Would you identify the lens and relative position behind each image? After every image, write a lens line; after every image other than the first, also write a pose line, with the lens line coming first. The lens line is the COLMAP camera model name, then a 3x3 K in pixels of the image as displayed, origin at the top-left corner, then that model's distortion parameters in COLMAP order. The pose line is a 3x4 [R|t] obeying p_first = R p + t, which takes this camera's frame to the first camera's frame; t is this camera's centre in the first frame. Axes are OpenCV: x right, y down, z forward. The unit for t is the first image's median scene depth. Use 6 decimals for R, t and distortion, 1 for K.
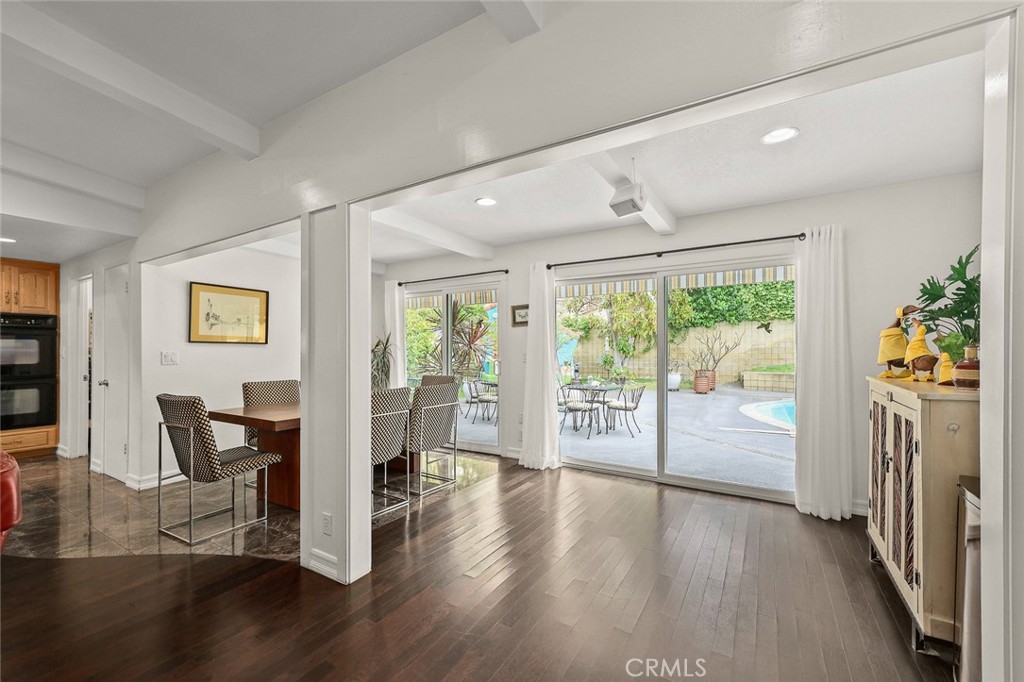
lens RADIAL K [[409.6, 0, 529.4], [0, 409.6, 349.5], [0, 0, 1]] dist [-0.002197, -0.000151]
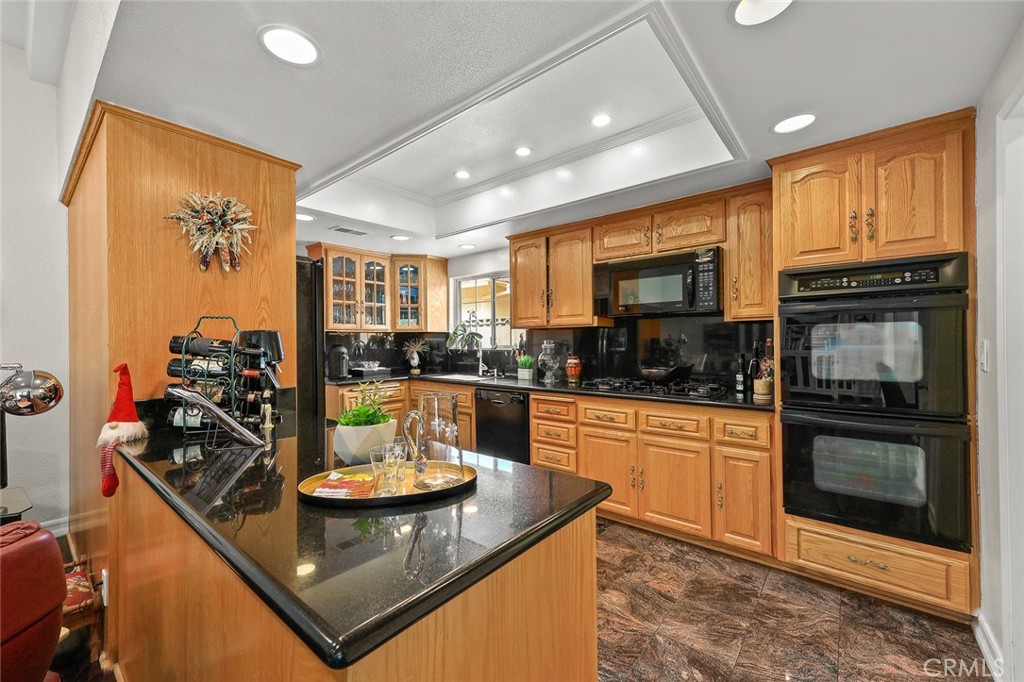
lens RADIAL K [[409.2, 0, 512.0], [0, 409.2, 341.0], [0, 0, 1]] dist [0.006672, 0.000330]
pose [[-0.167082, 0.001286, -0.985942, -0.740120], [0.011761, 0.999931, -0.000689, -0.009161], [0.985873, -0.011711, -0.167086, 0.672235]]
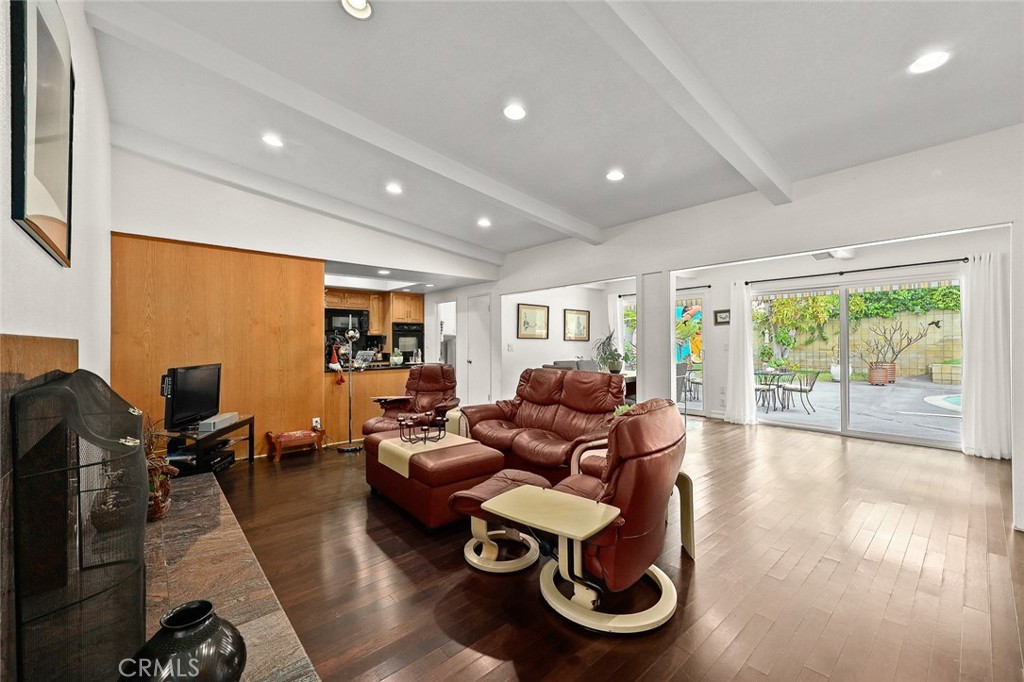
lens RADIAL K [[419.1, 0, 512.0], [0, 419.1, 341.0], [0, 0, 1]] dist [0.001773, 0.000401]
pose [[0.950305, -0.006281, -0.311256, -0.250024], [0.004877, 0.999974, -0.005289, 0.002576], [0.311281, 0.003508, 0.950311, -0.580679]]
